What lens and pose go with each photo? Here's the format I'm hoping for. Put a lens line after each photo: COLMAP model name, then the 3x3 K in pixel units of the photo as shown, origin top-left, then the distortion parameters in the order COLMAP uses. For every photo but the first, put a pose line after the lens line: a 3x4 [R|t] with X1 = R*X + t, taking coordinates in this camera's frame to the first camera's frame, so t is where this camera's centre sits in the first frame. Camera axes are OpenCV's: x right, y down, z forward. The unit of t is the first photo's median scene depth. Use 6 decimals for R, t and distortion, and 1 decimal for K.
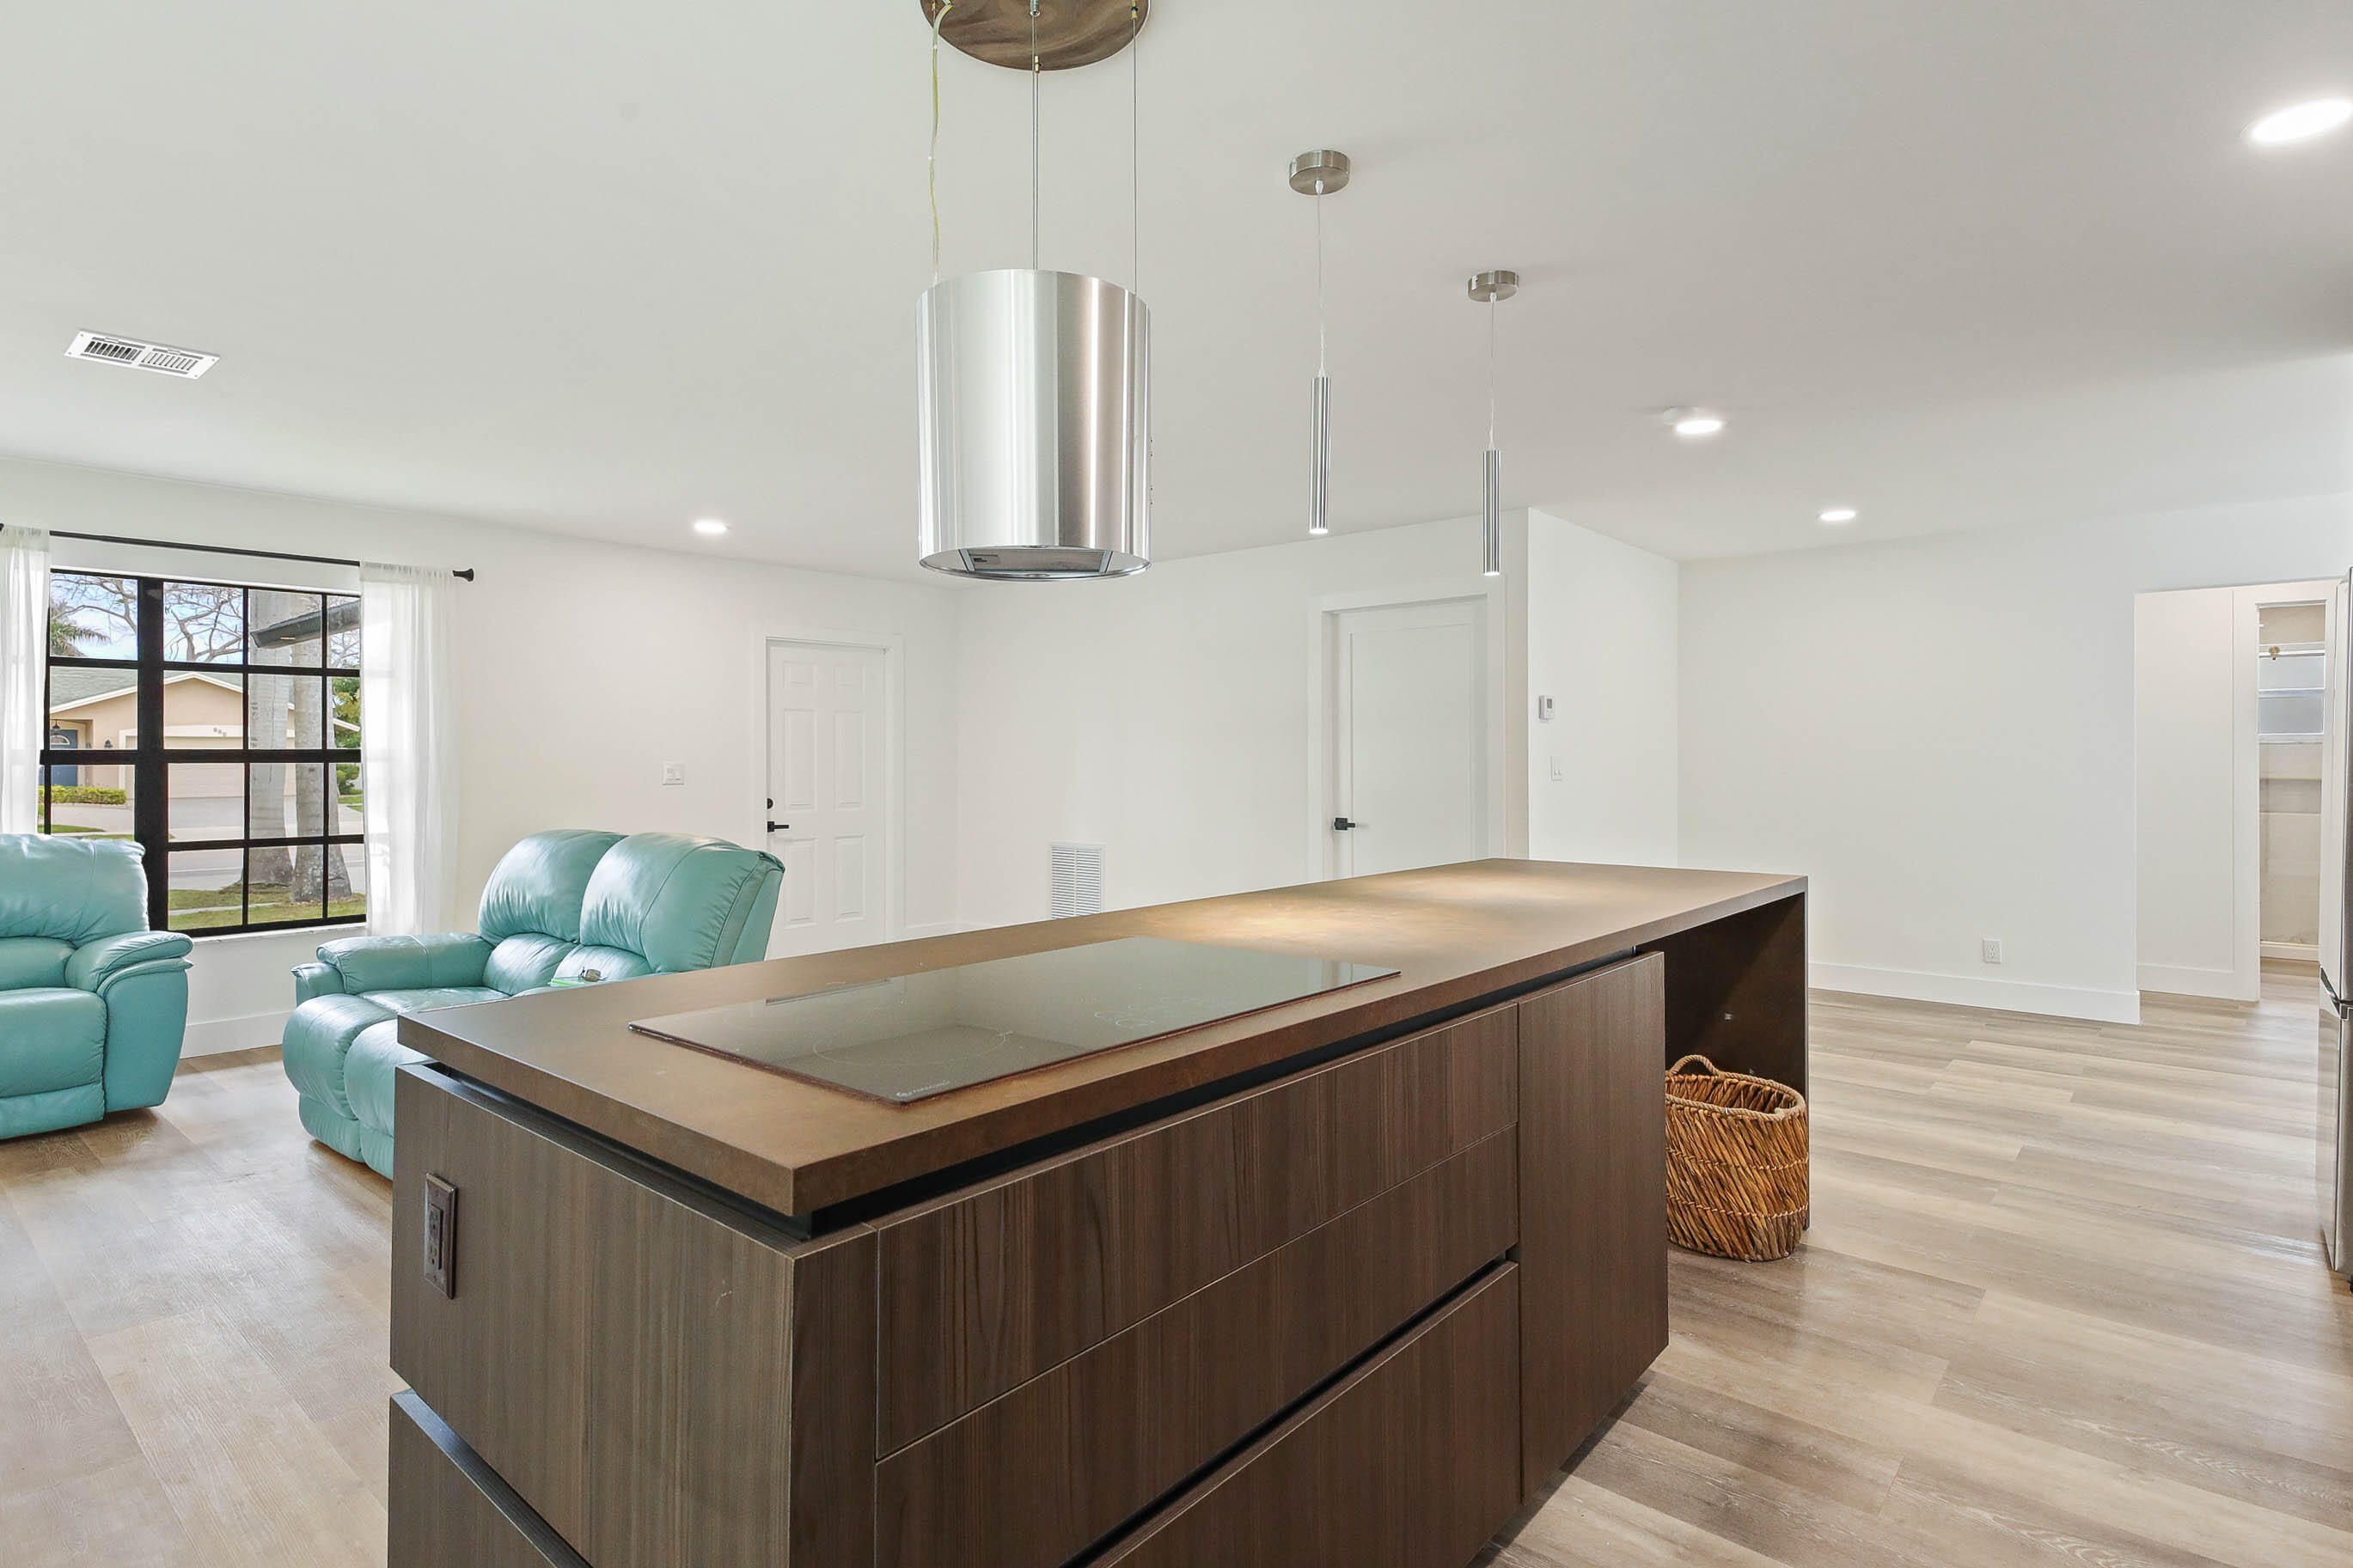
lens RADIAL K [[1173.4, 0, 1205.0], [0, 1173.4, 746.3], [0, 0, 1]] dist [0.014286, -0.002471]
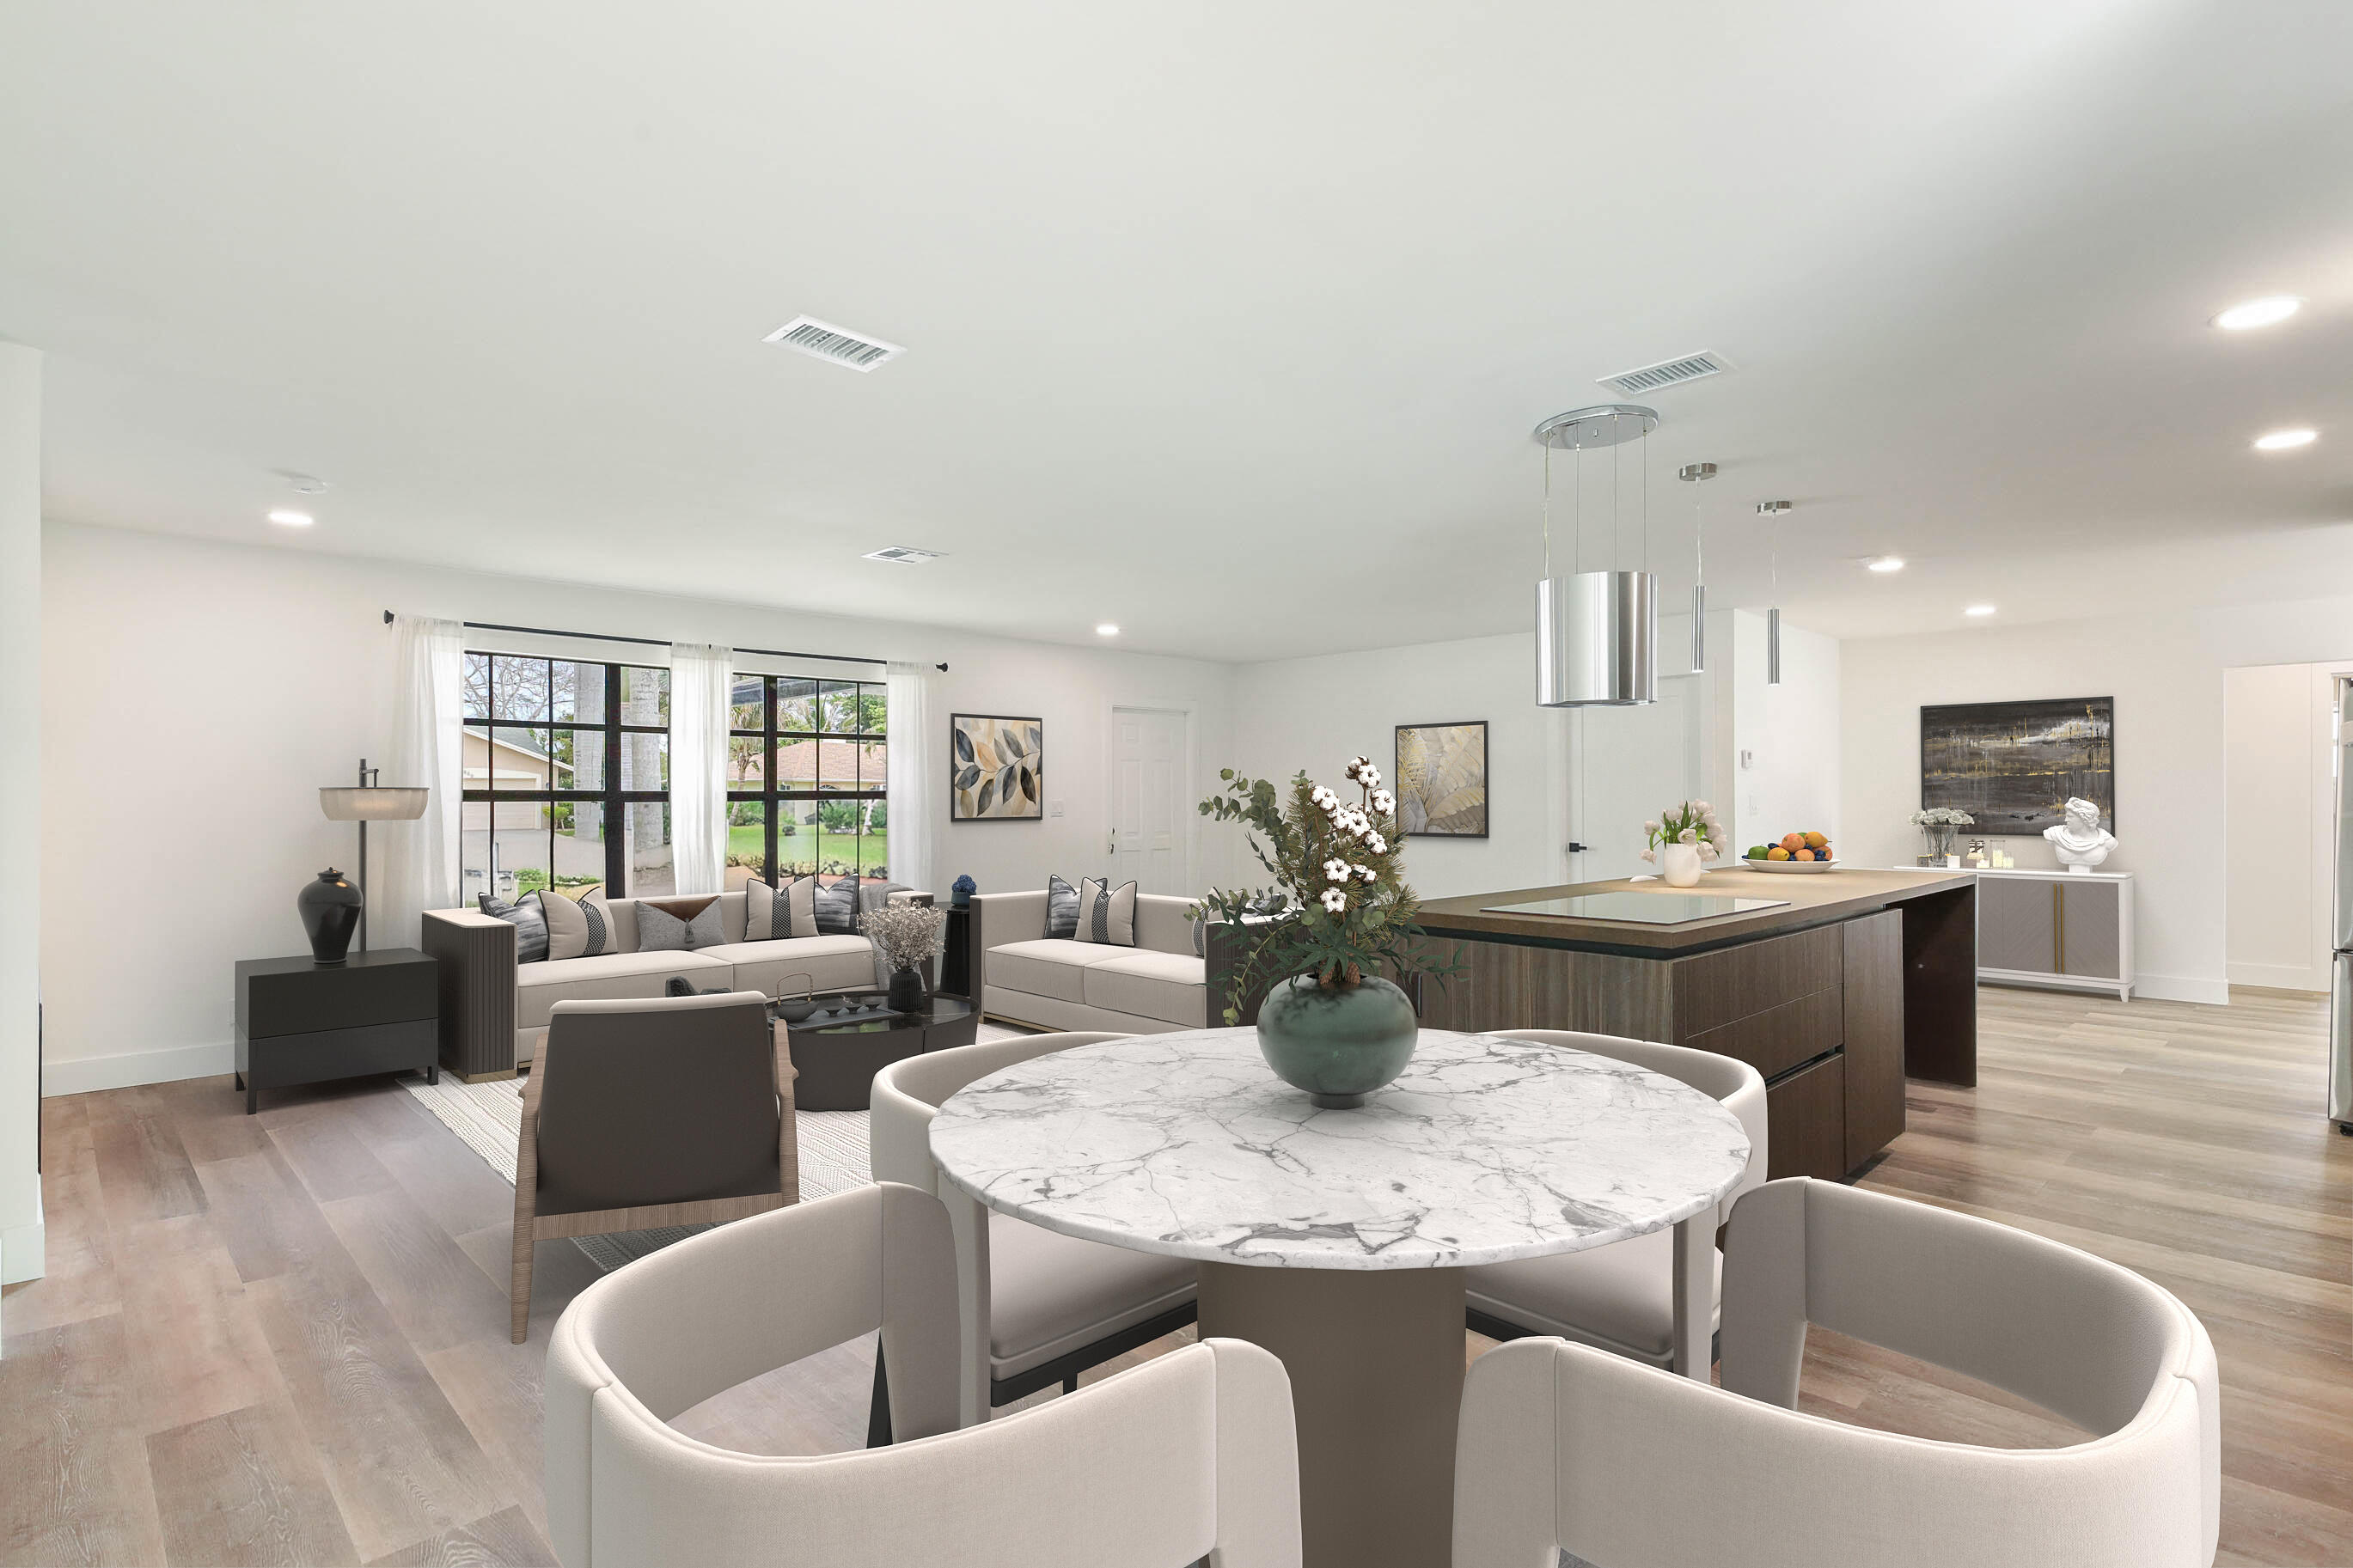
lens RADIAL K [[1173.4, 0, 1170.3], [0, 1173.4, 786.8], [0, 0, 1]] dist [0.014286, -0.002471]
pose [[0.996555, -0.001608, -0.082913, -0.251081], [0.001777, 0.999997, 0.001959, -0.005373], [0.082910, -0.002100, 0.996555, -0.384972]]
